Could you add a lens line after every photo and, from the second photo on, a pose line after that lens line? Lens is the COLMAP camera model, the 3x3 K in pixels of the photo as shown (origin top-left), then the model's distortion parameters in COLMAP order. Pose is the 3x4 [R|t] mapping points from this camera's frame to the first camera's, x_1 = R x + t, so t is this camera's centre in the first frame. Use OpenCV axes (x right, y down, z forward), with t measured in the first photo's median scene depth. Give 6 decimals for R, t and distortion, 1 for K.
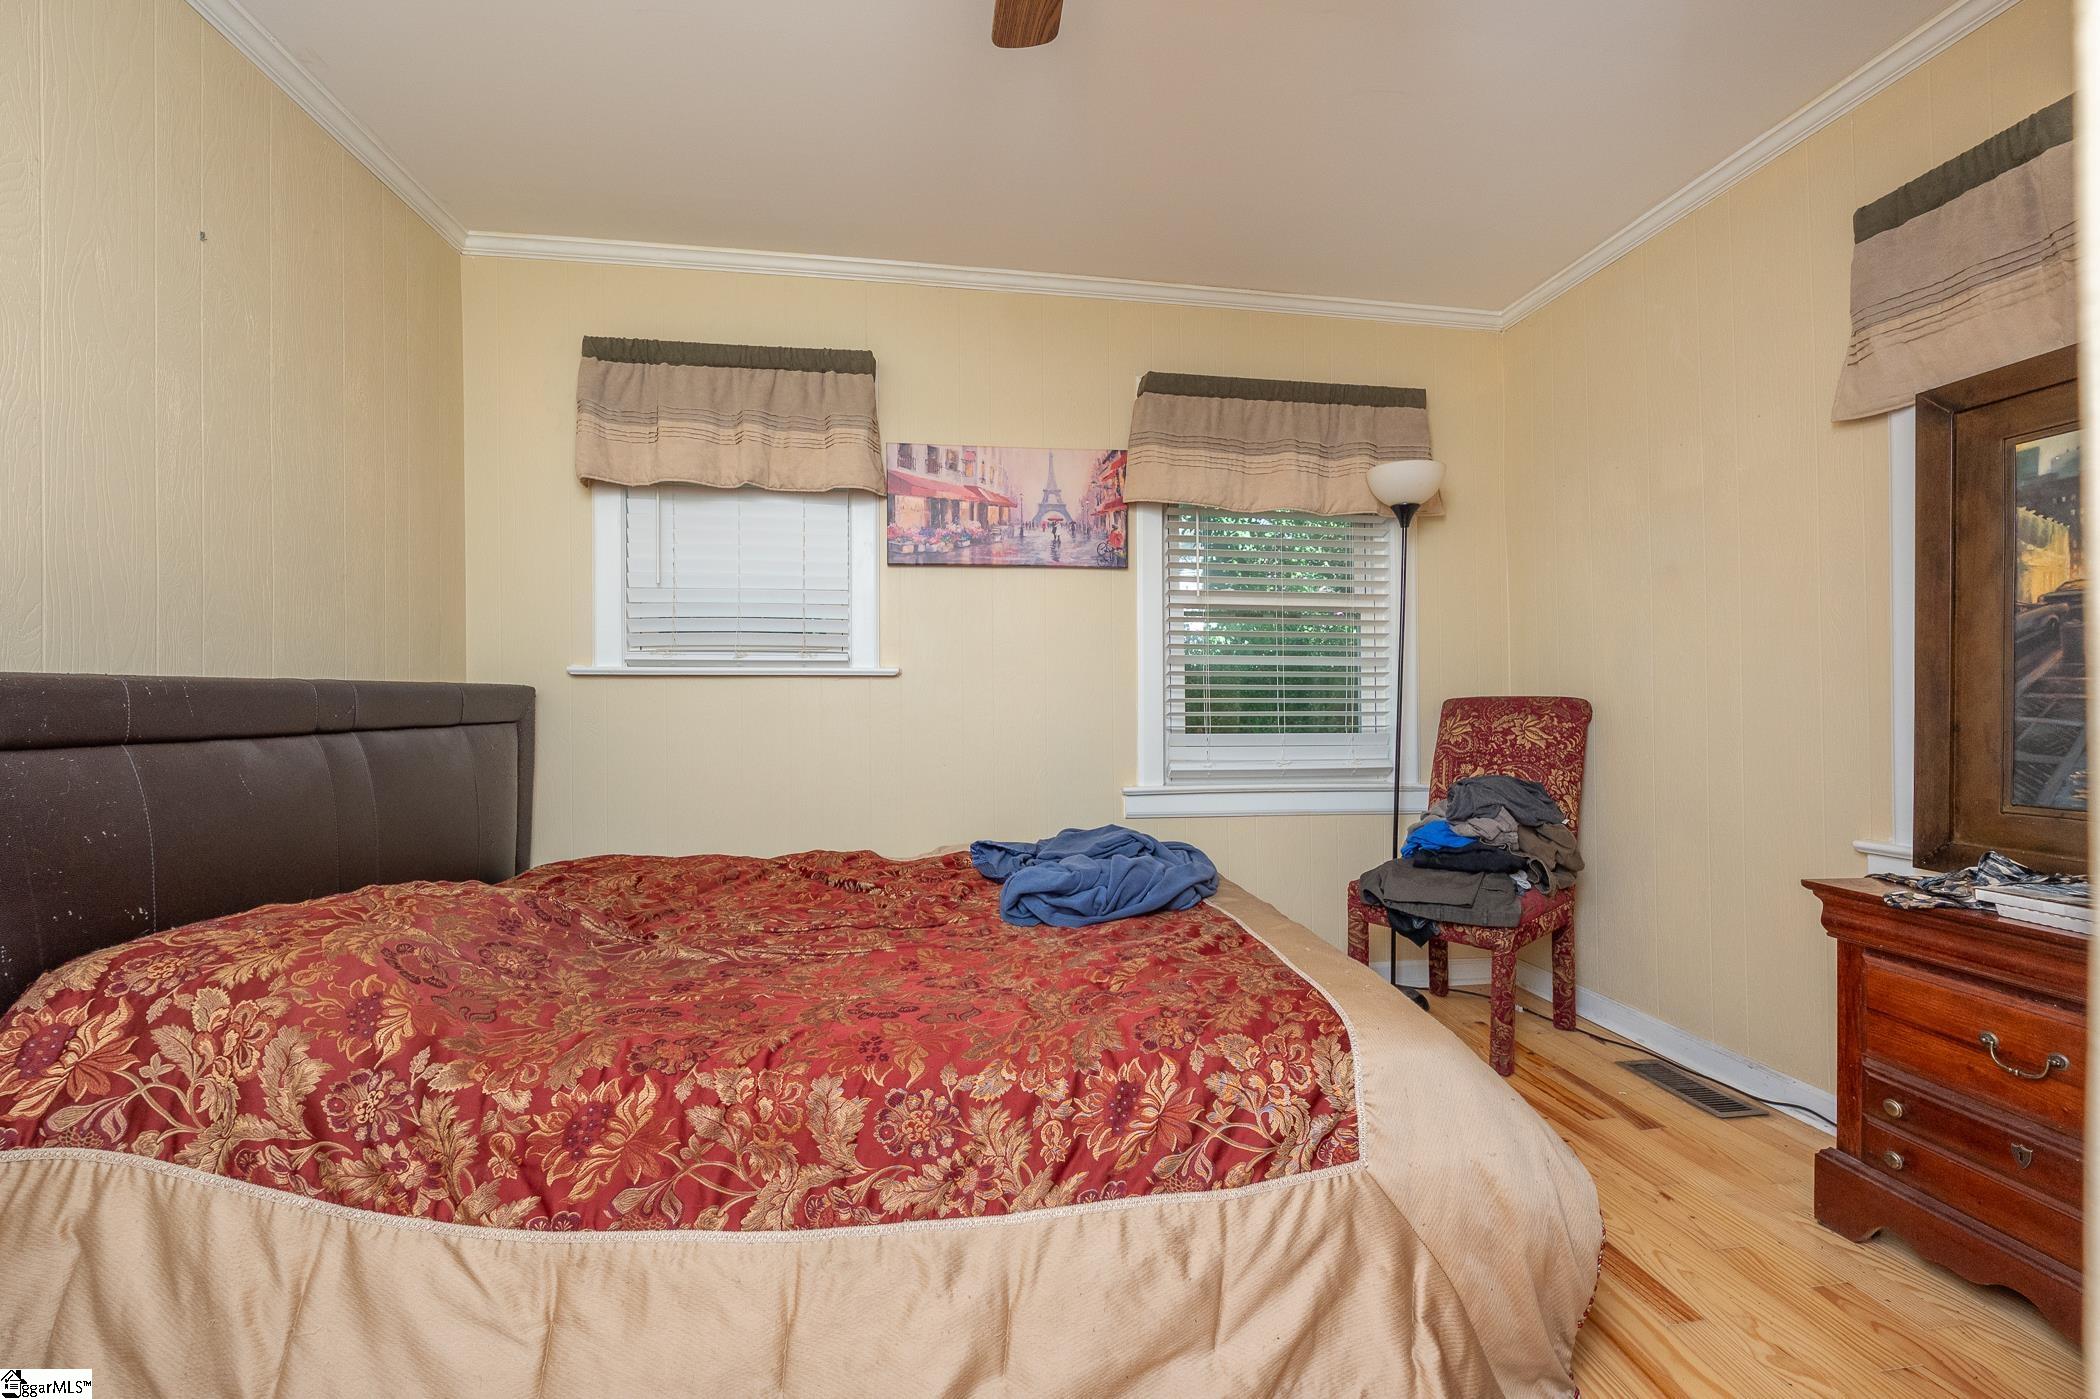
lens RADIAL K [[843.0, 0, 1061.5], [0, 843.0, 701.4], [0, 0, 1]] dist [-0.001956, -0.000671]
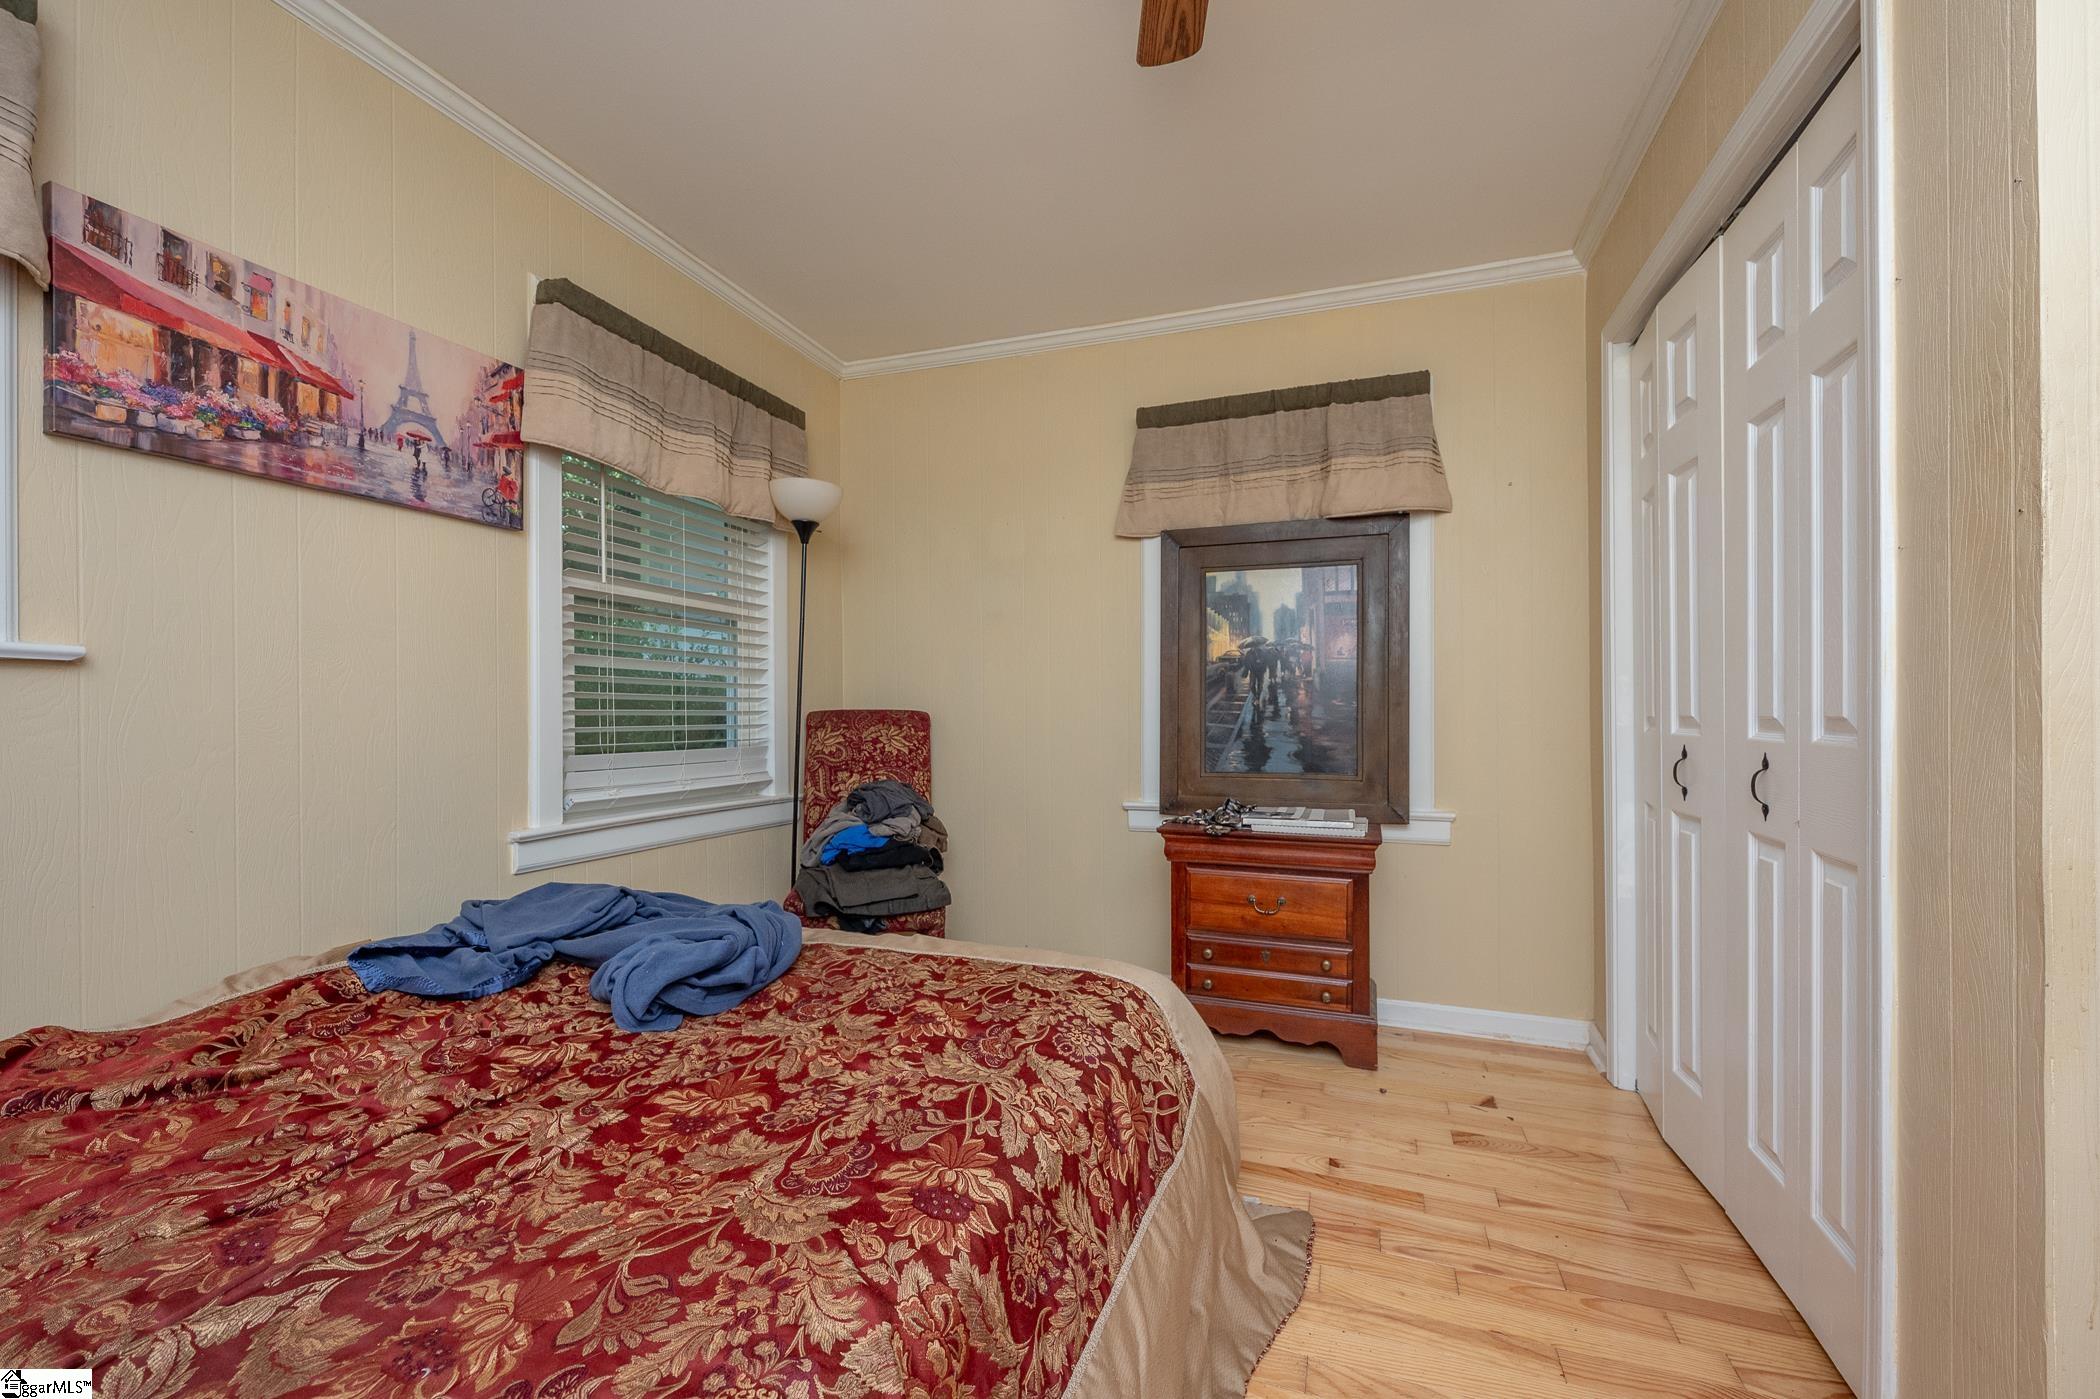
lens RADIAL K [[843.0, 0, 1059.9], [0, 843.0, 708.9], [0, 0, 1]] dist [-0.001956, -0.000671]
pose [[0.464026, 0.005676, 0.885803, -0.360099], [-0.002079, 0.999984, -0.005319, -0.001102], [-0.885819, 0.000627, 0.464030, 0.256586]]
